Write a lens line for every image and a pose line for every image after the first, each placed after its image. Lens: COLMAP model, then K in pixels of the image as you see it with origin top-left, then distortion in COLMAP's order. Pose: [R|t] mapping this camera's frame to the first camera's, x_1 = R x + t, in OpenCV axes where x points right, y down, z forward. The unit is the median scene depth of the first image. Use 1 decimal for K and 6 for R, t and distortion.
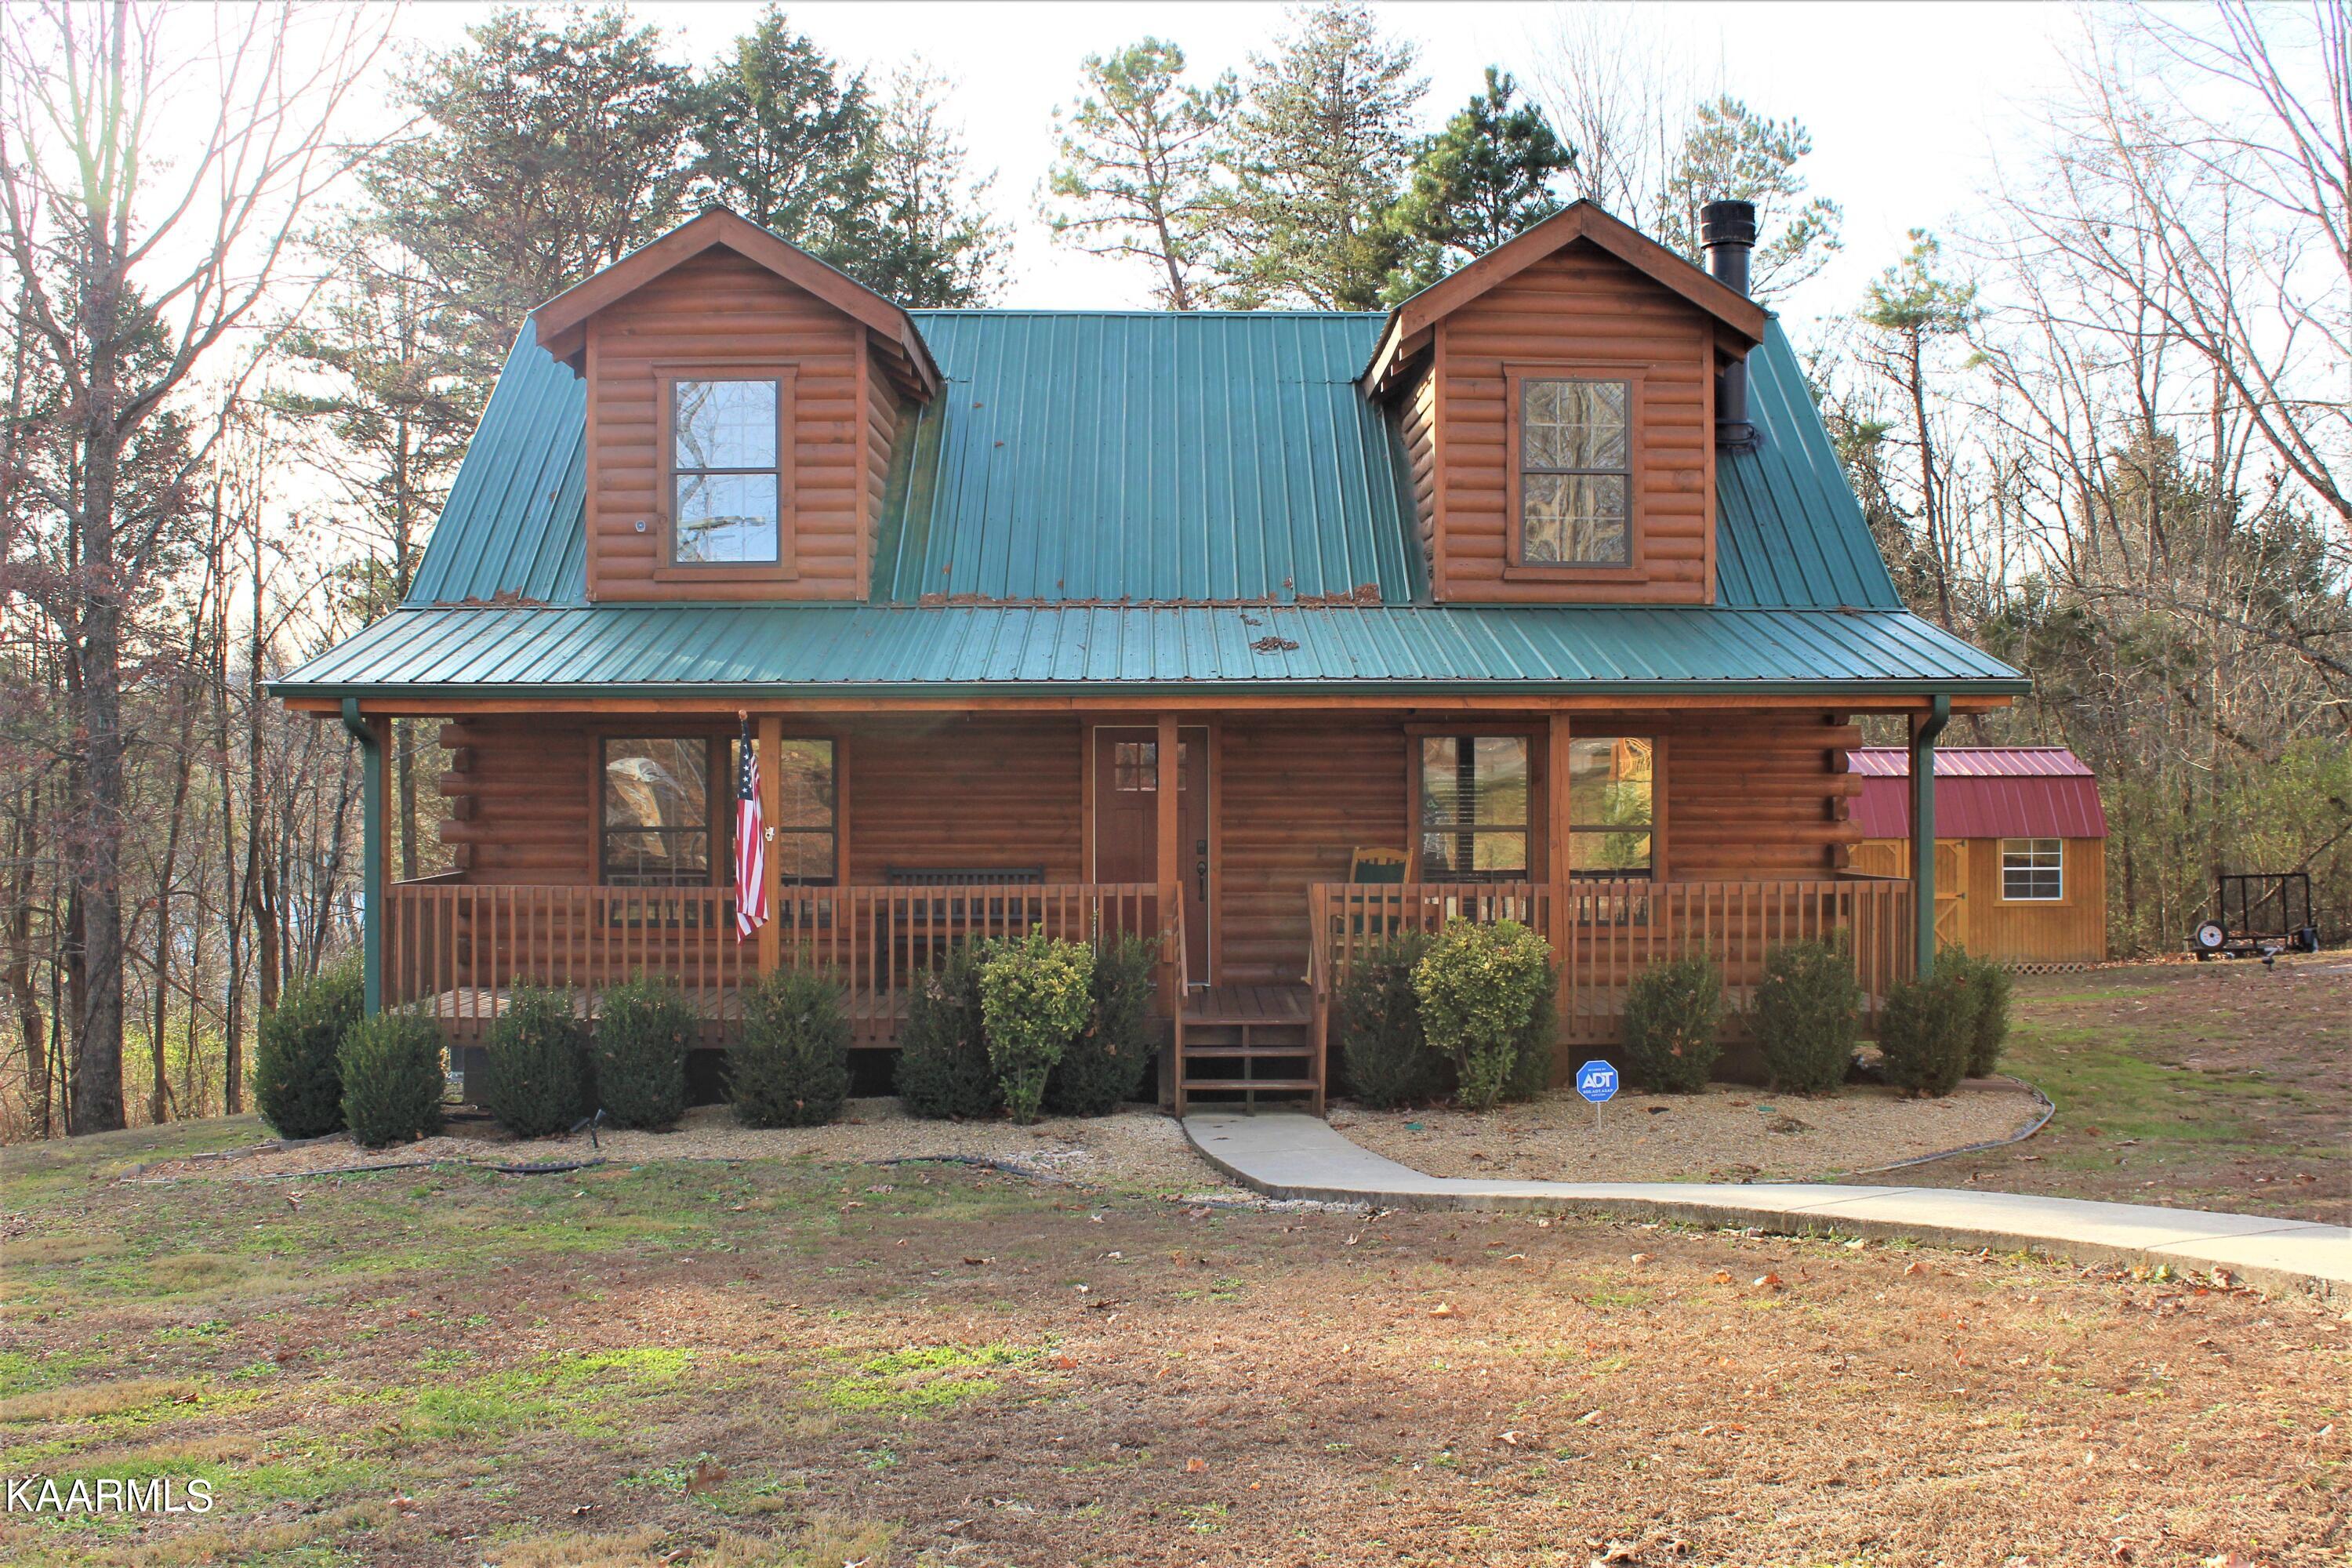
lens RADIAL K [[2490.1, 0, 1176.0], [0, 2490.1, 784.0], [0, 0, 1]] dist [-0.093596, -0.000794]
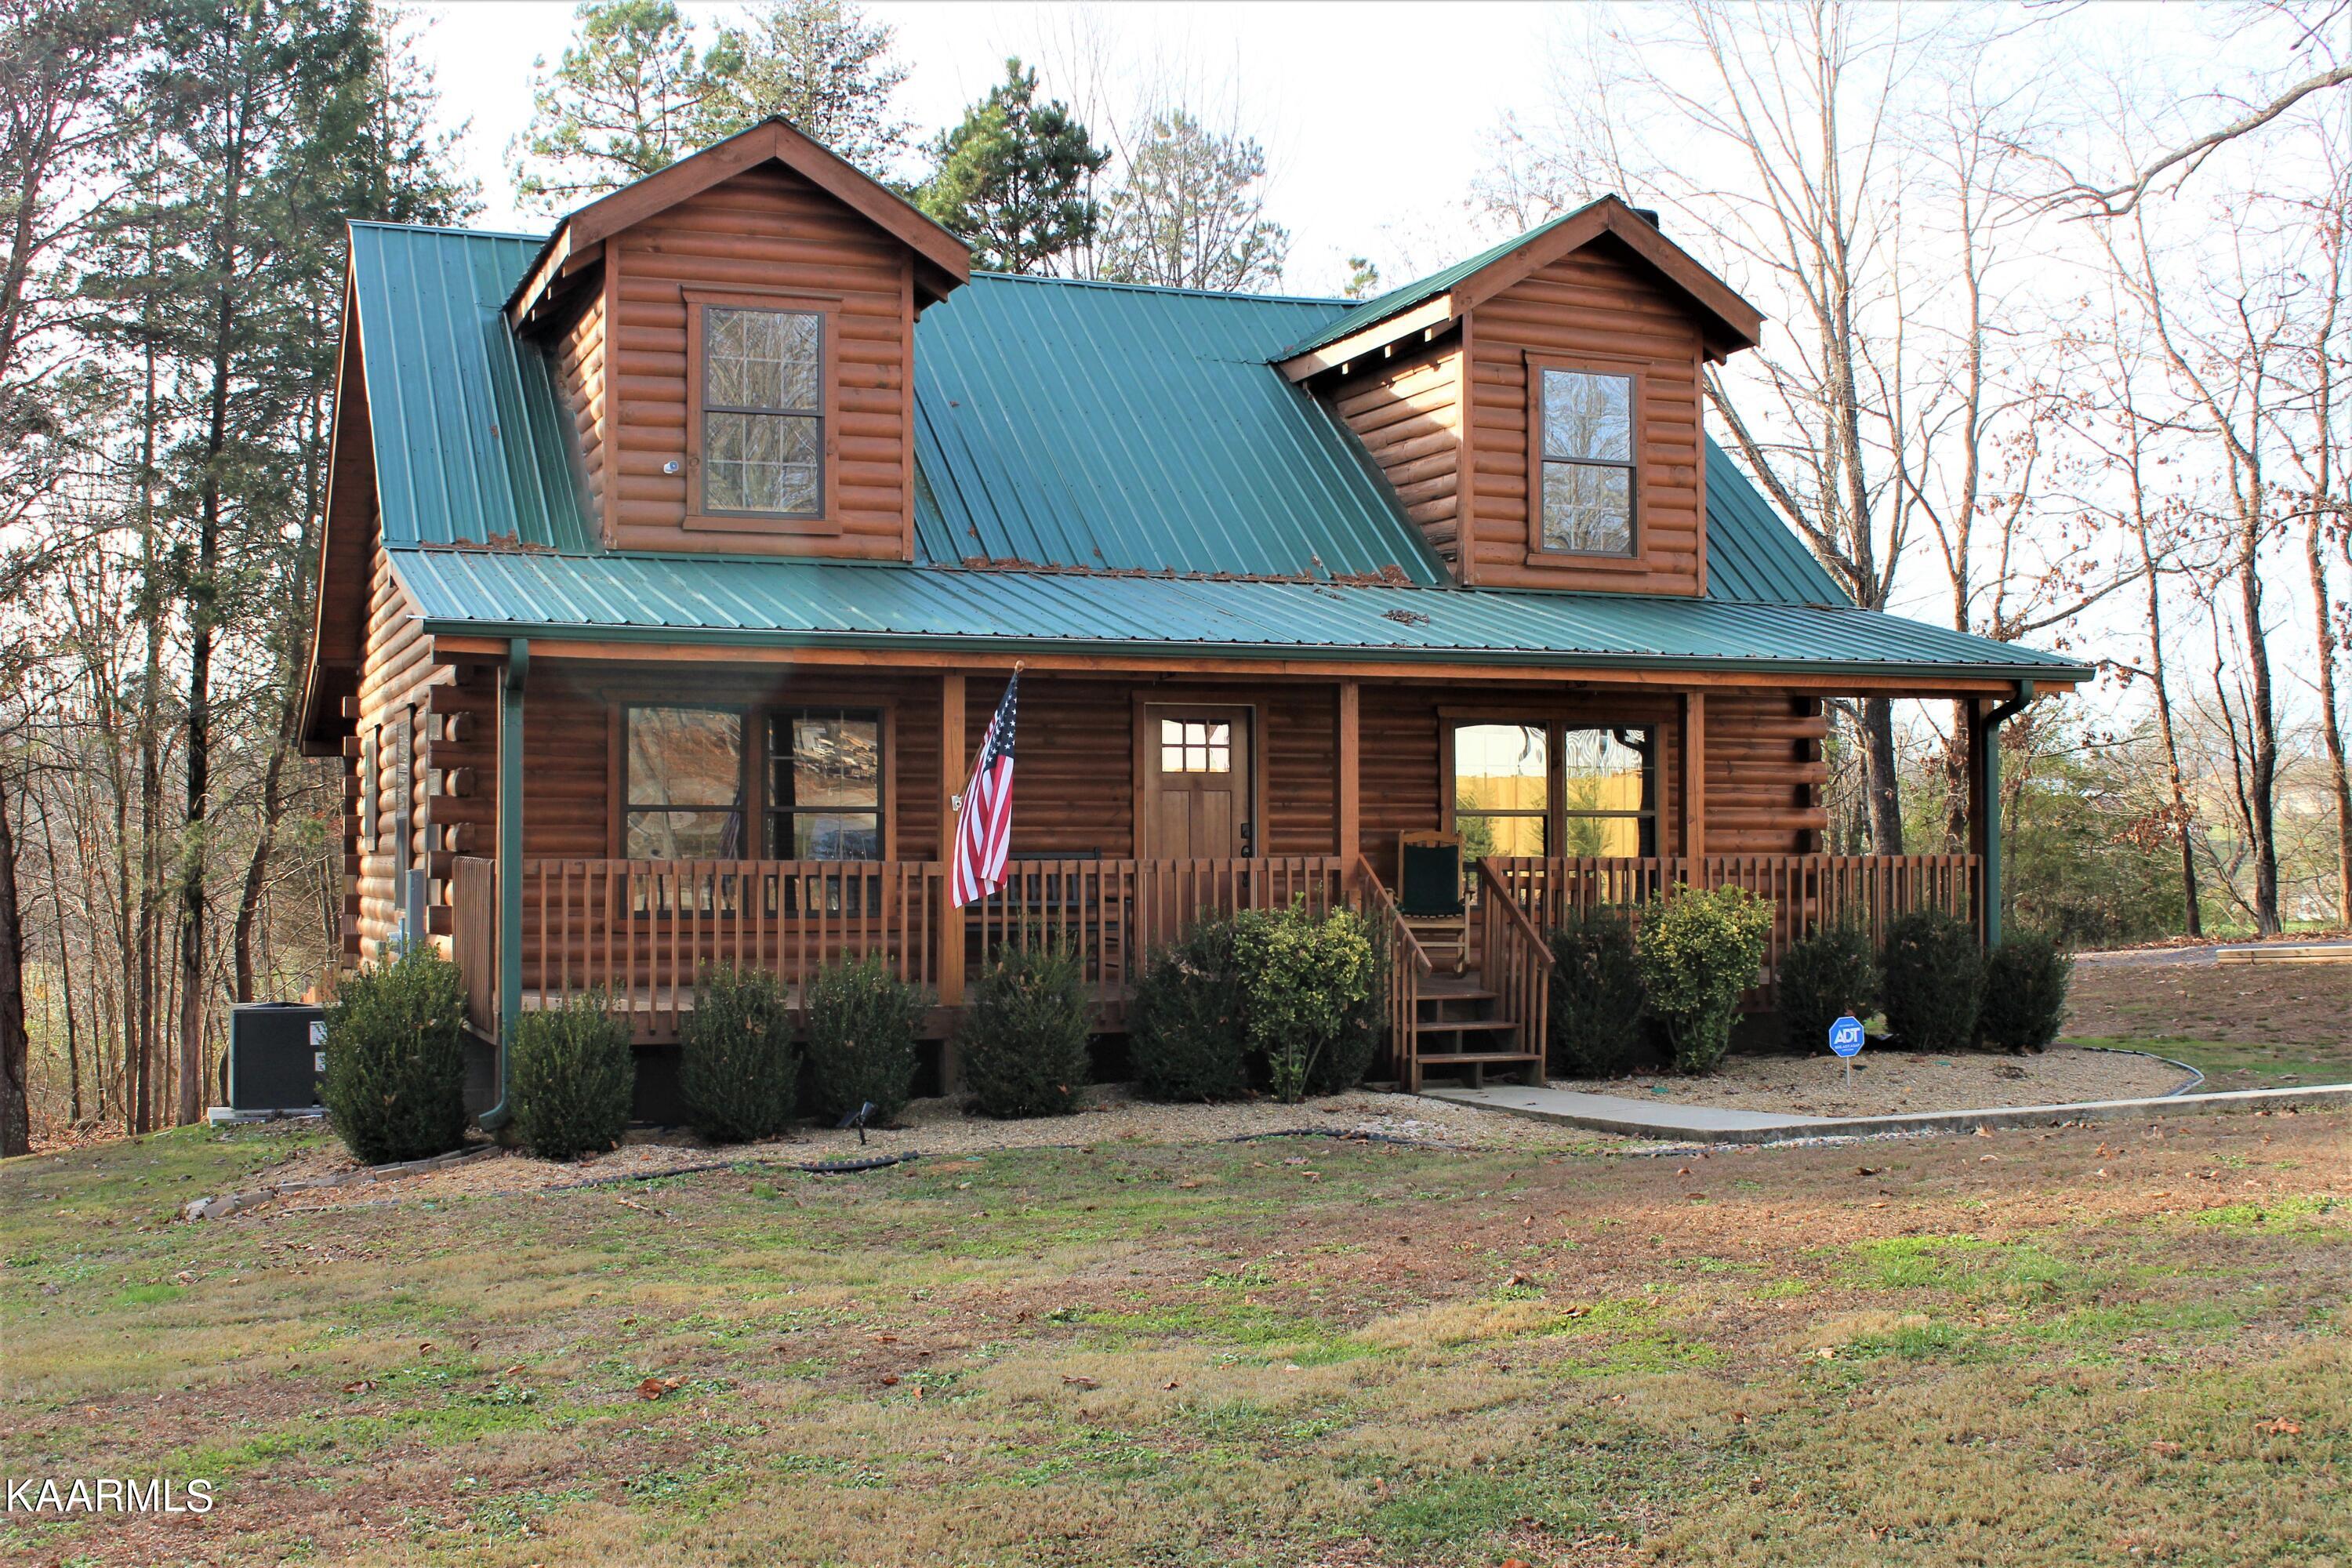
lens RADIAL K [[2684.1, 0, 1176.0], [0, 2684.1, 784.0], [0, 0, 1]] dist [-0.123638, -0.020043]
pose [[0.933386, 0.009148, 0.358757, -0.387195], [-0.001165, 0.999747, -0.022462, 0.030675], [-0.358872, 0.020548, 0.933161, 0.041917]]
